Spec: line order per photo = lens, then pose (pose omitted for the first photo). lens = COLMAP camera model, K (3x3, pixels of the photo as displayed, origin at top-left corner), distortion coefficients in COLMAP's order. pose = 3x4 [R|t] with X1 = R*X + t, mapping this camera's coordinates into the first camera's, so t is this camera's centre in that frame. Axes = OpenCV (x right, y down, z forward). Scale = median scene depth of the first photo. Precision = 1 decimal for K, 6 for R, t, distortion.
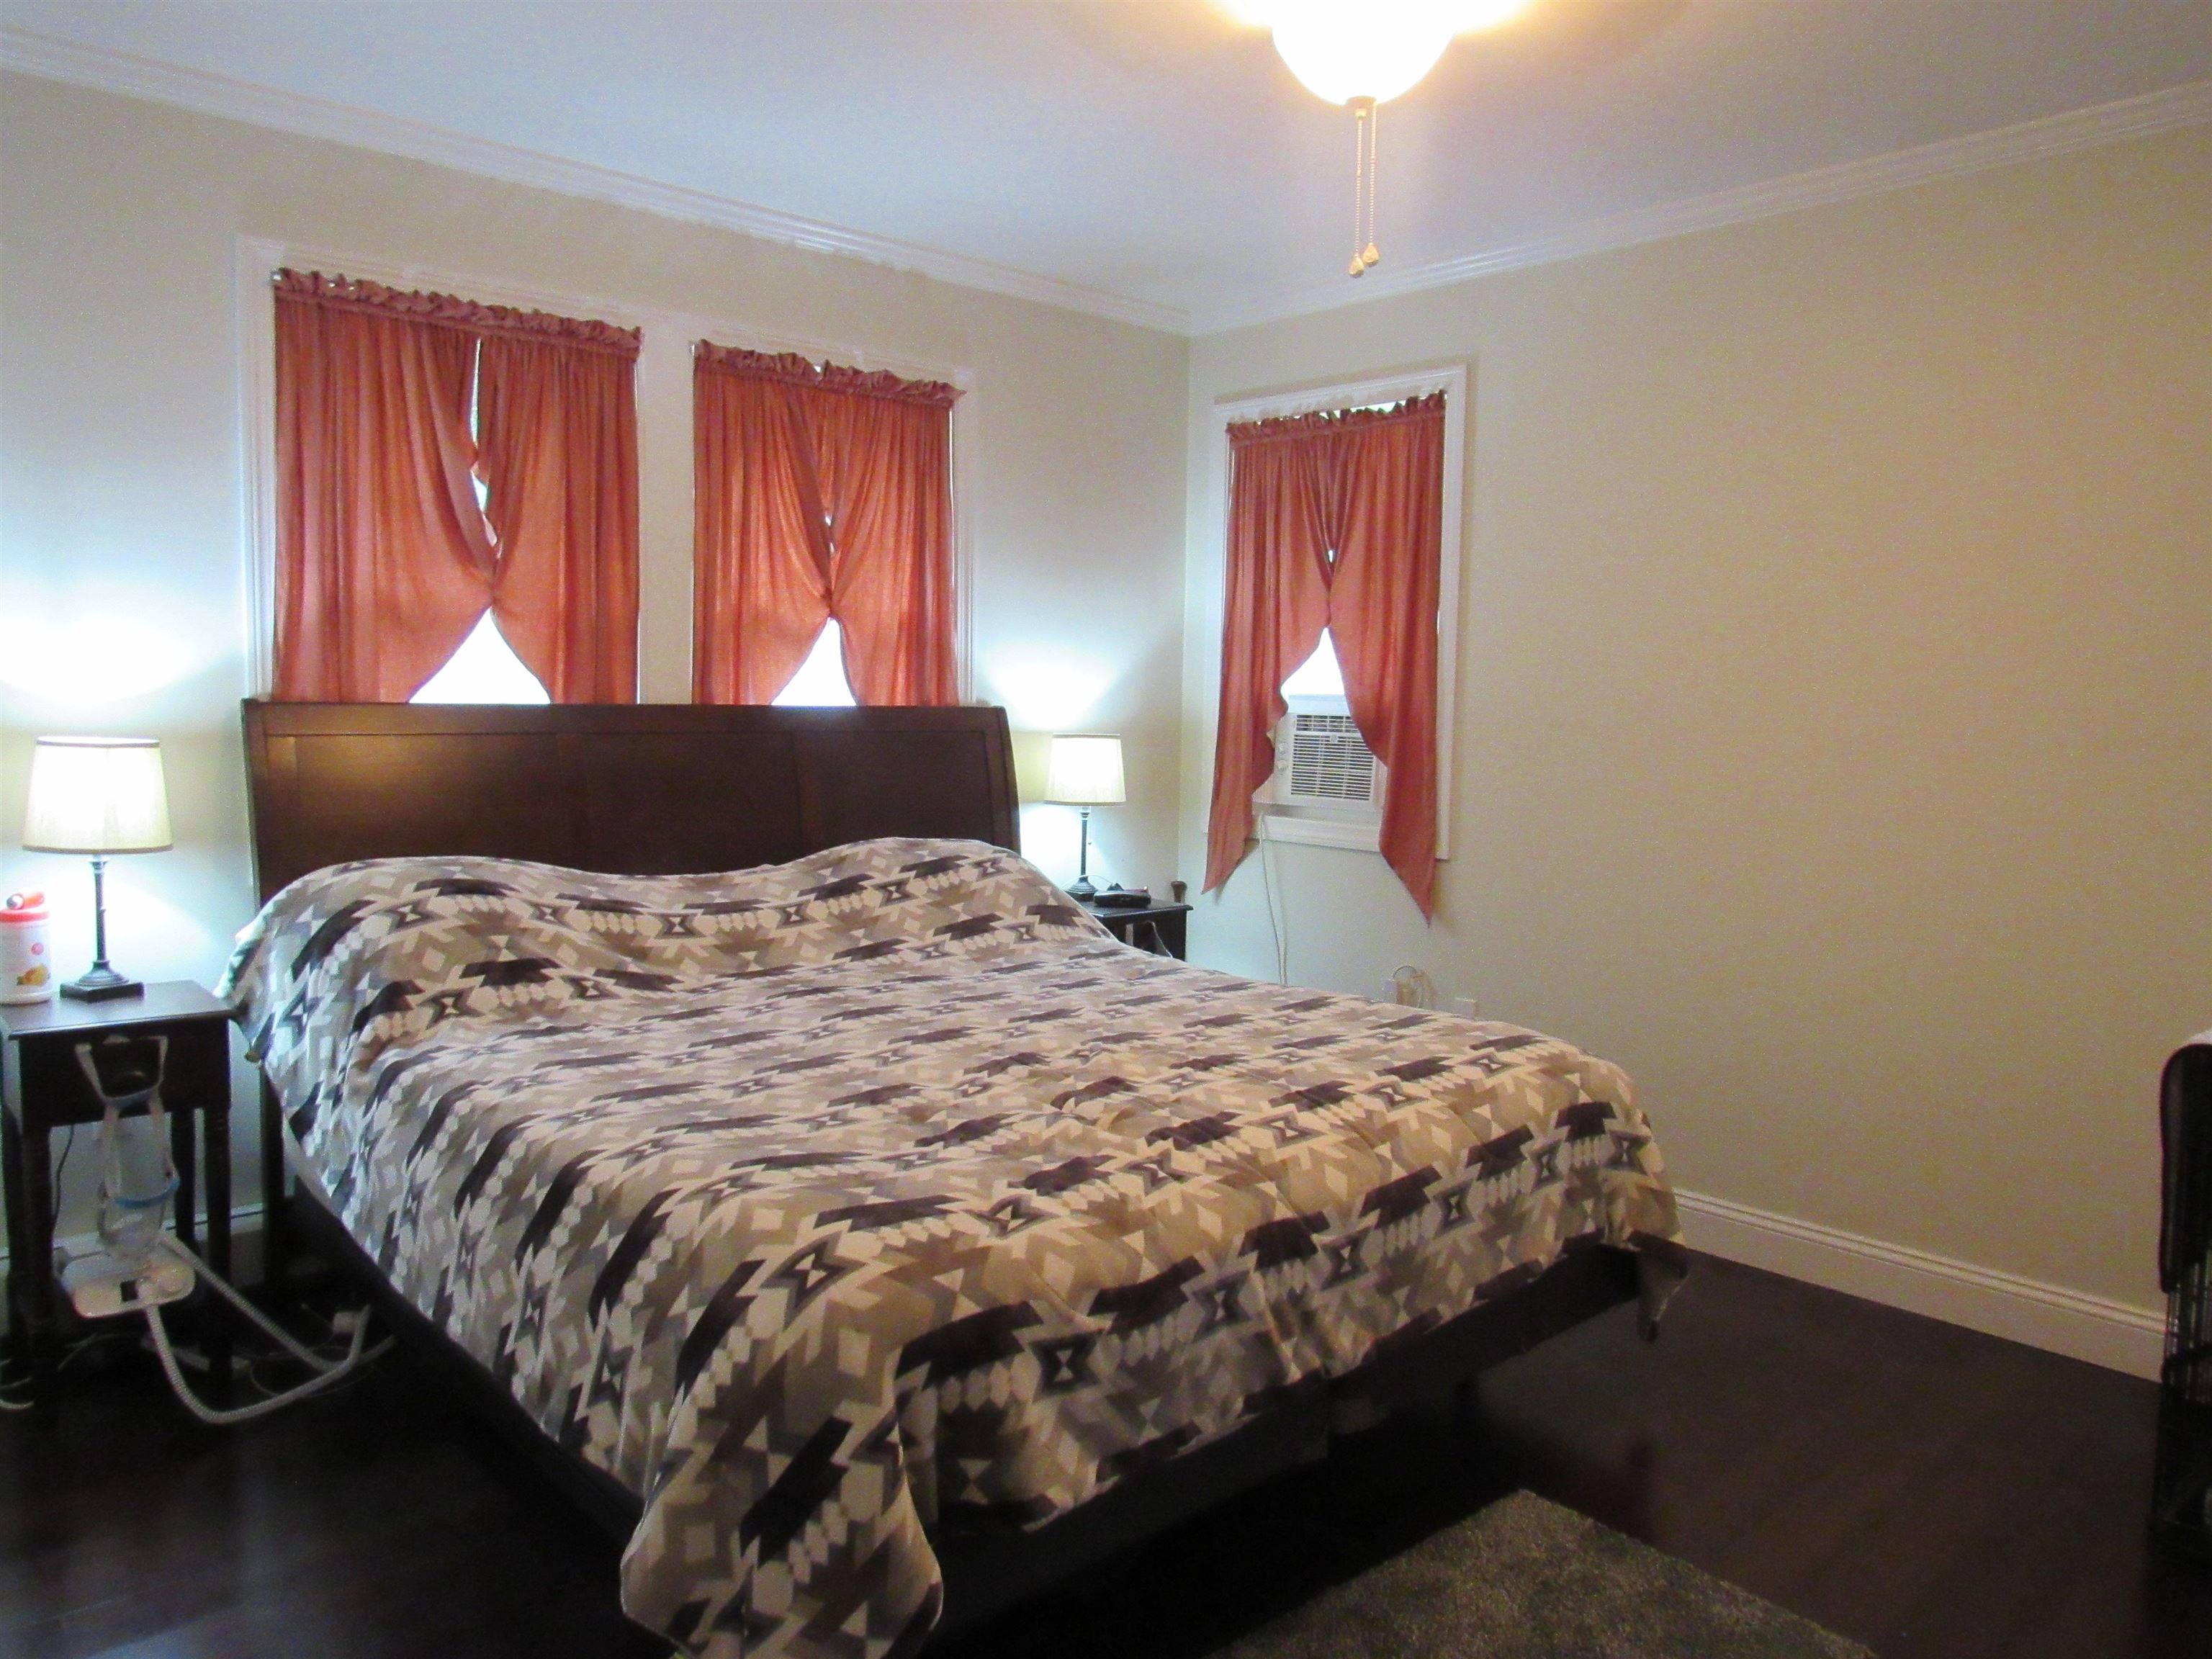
lens RADIAL K [[1568.0, 0, 1106.0], [0, 1568.0, 829.5], [0, 0, 1]] dist [-0.033410, 0.004945]
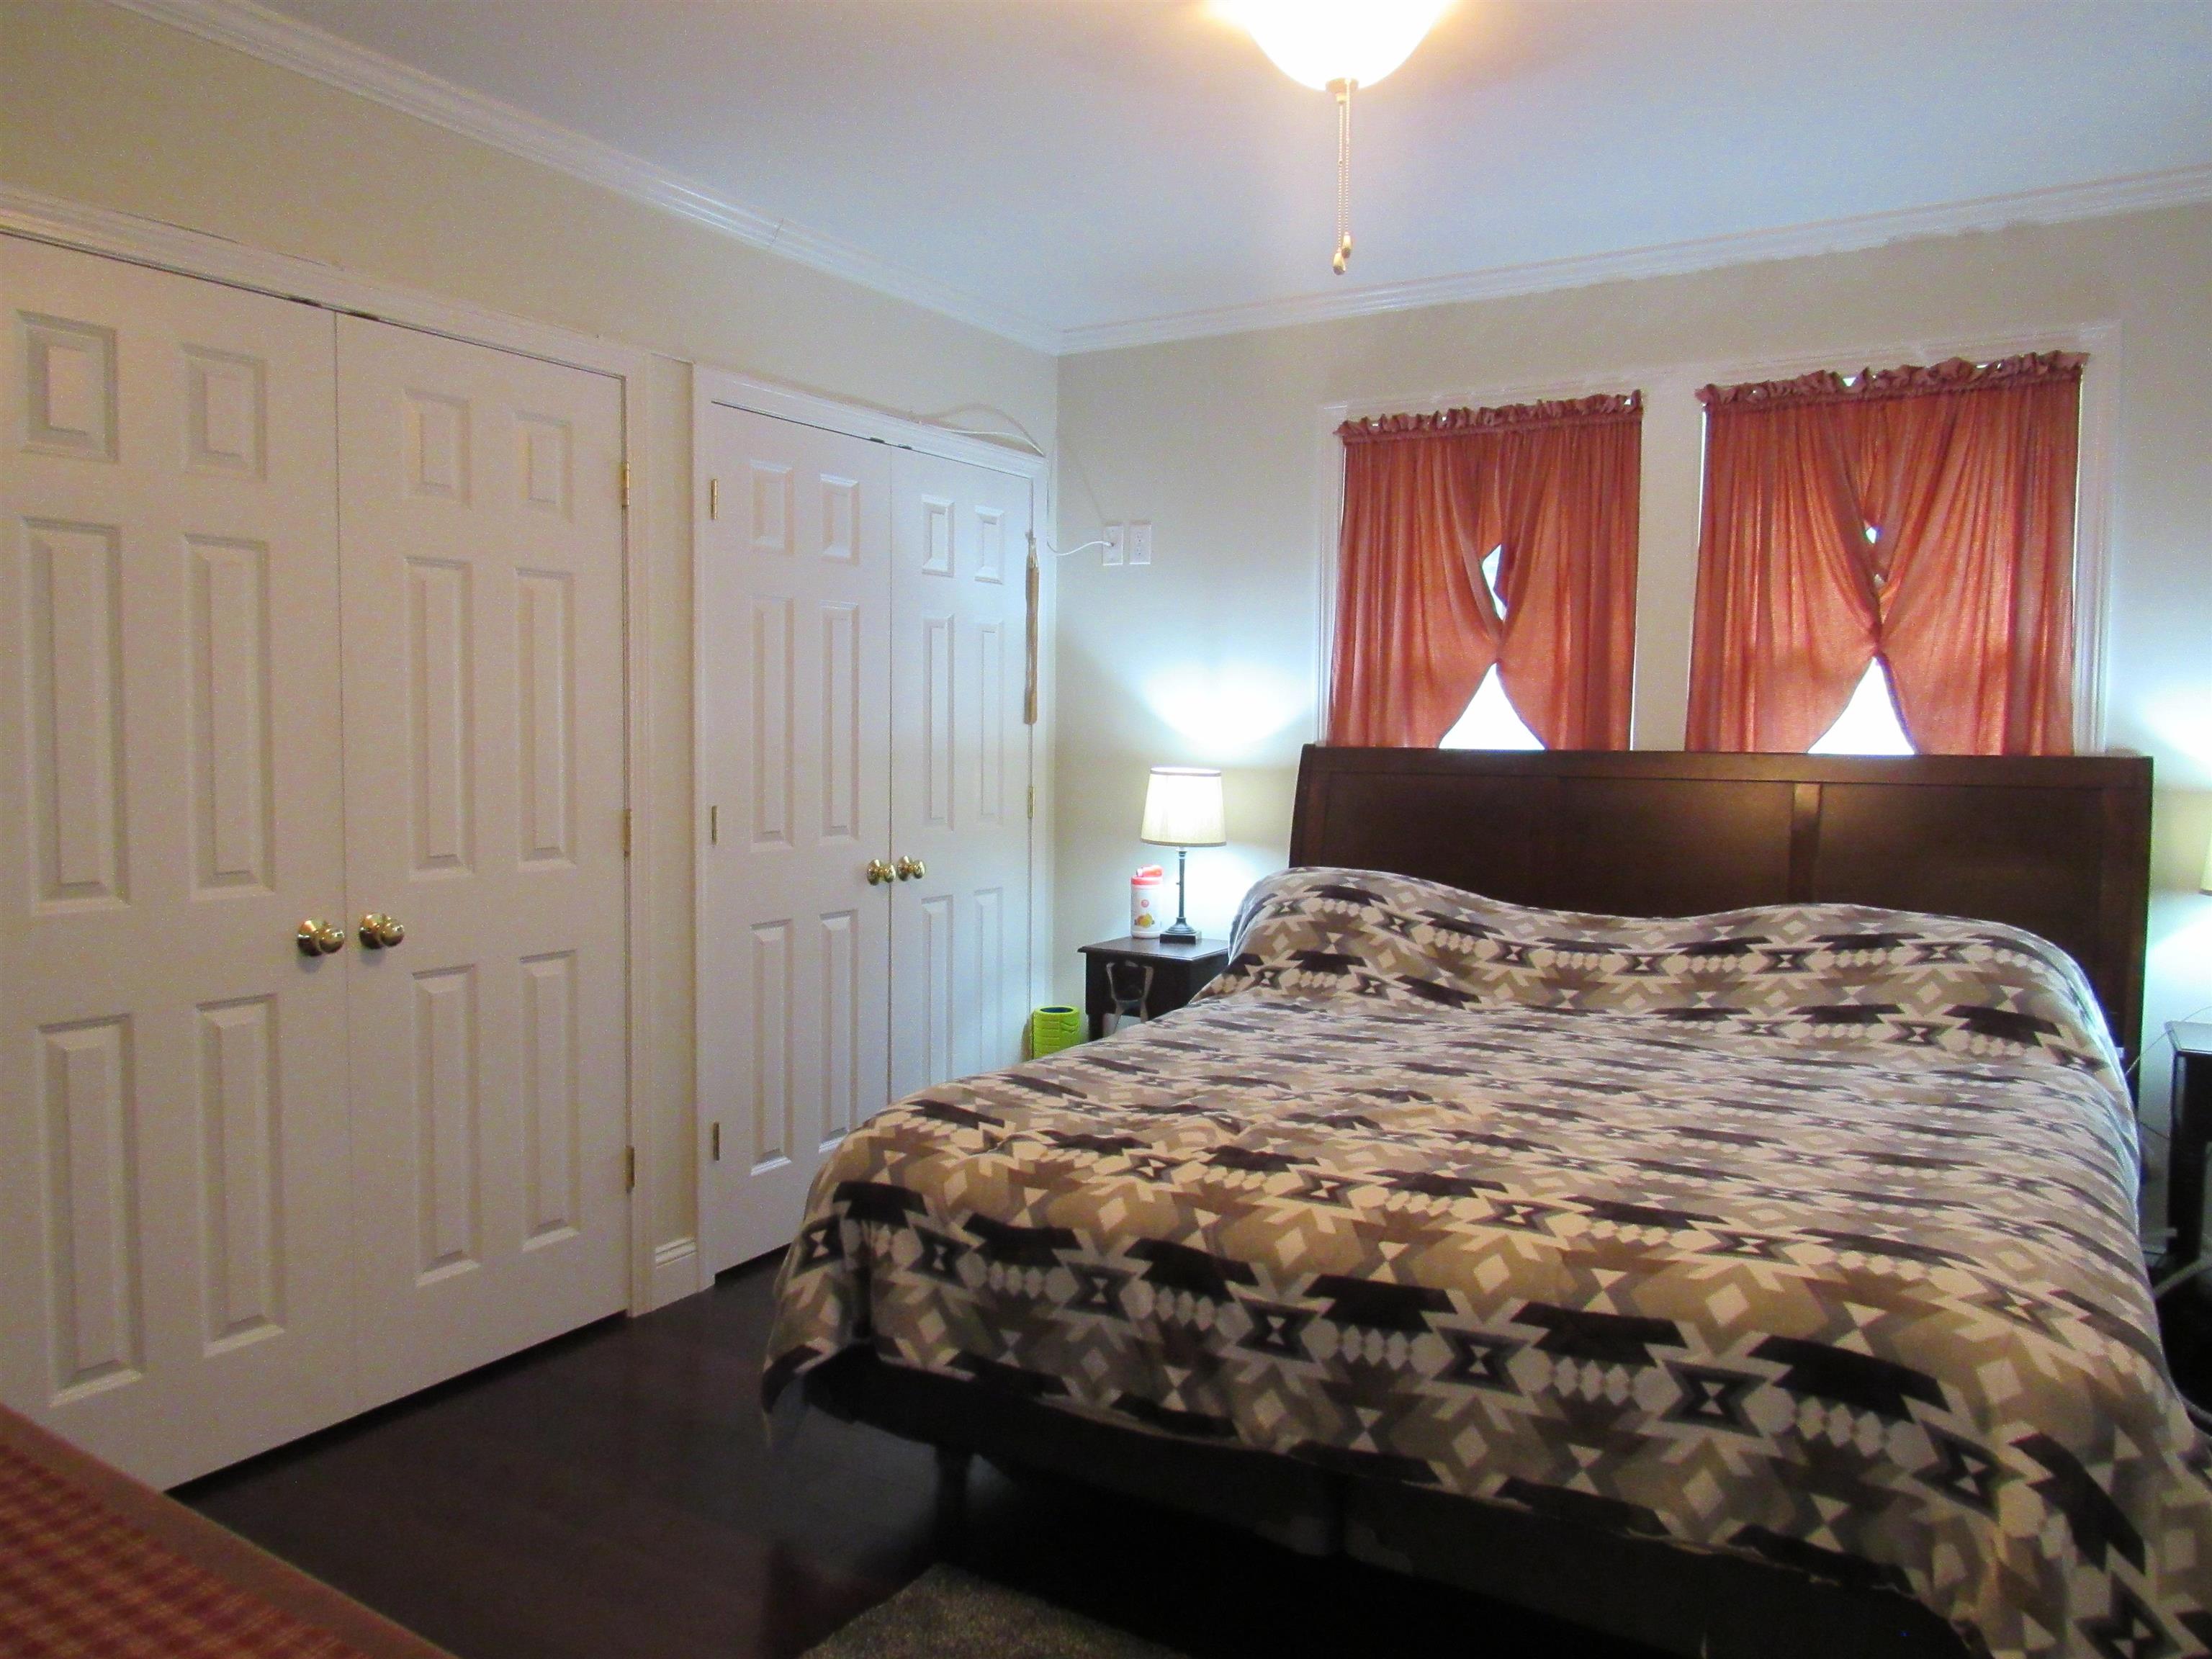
lens RADIAL K [[1594.0, 0, 1117.3], [0, 1594.0, 826.8], [0, 0, 1]] dist [-0.016842, 0.020805]
pose [[0.288599, 0.042384, -0.956512, 0.673950], [-0.086867, 0.996059, 0.017927, -0.020896], [0.953501, 0.077916, 0.291143, 0.404507]]
